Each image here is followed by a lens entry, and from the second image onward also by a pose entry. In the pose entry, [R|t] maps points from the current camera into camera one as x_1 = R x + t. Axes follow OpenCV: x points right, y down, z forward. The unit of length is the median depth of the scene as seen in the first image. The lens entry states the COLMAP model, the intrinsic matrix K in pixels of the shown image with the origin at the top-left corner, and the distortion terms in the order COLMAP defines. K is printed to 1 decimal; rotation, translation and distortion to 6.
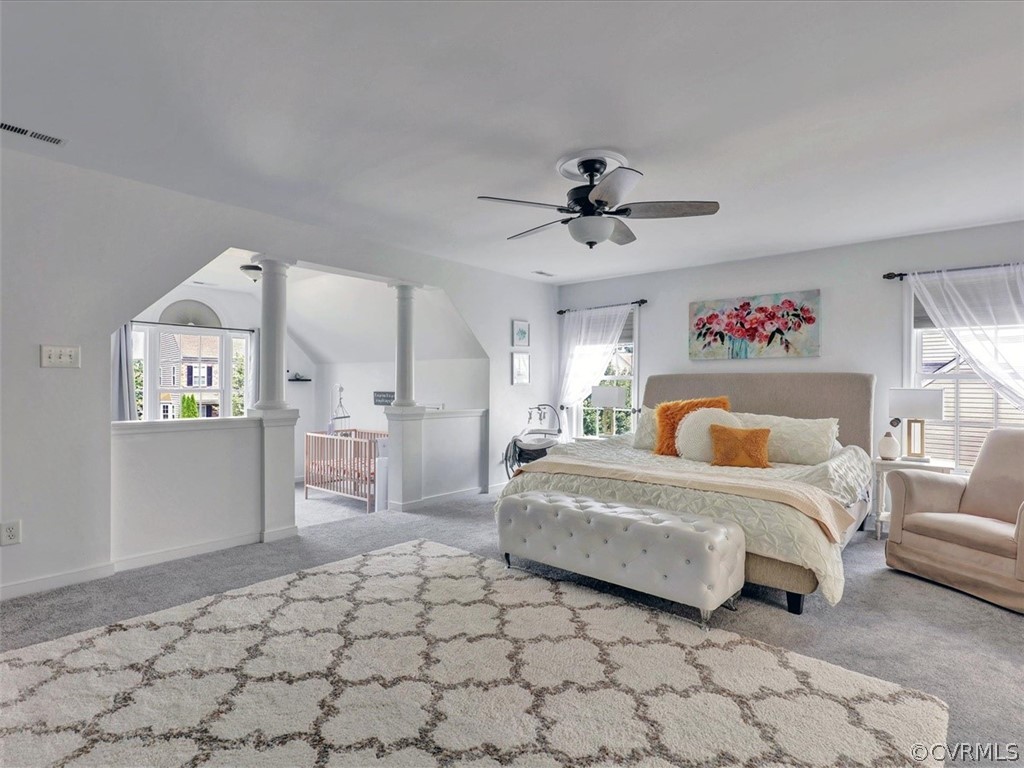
lens RADIAL K [[526.7, 0, 517.1], [0, 526.7, 382.0], [0, 0, 1]] dist [-0.000161, -0.005111]
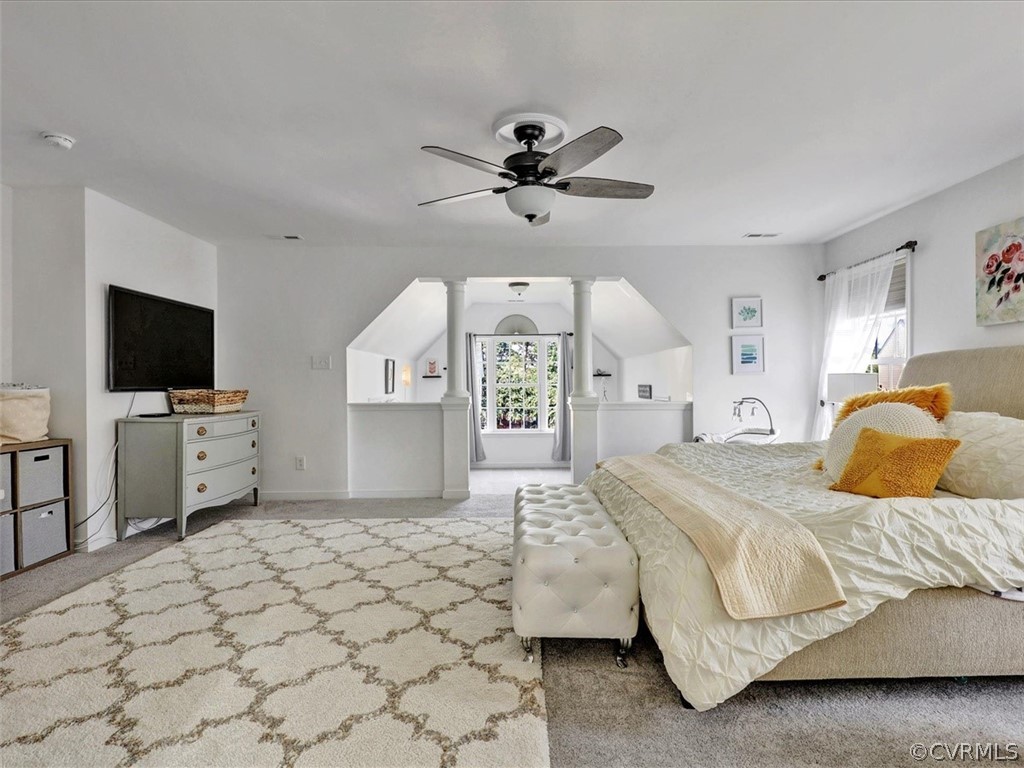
lens RADIAL K [[526.7, 0, 517.6], [0, 526.7, 386.3], [0, 0, 1]] dist [-0.000161, -0.005111]
pose [[0.654569, -0.005882, -0.755980, 0.681482], [0.014716, 0.999879, 0.004962, 0.024899], [0.755859, -0.014373, 0.654576, 0.315129]]
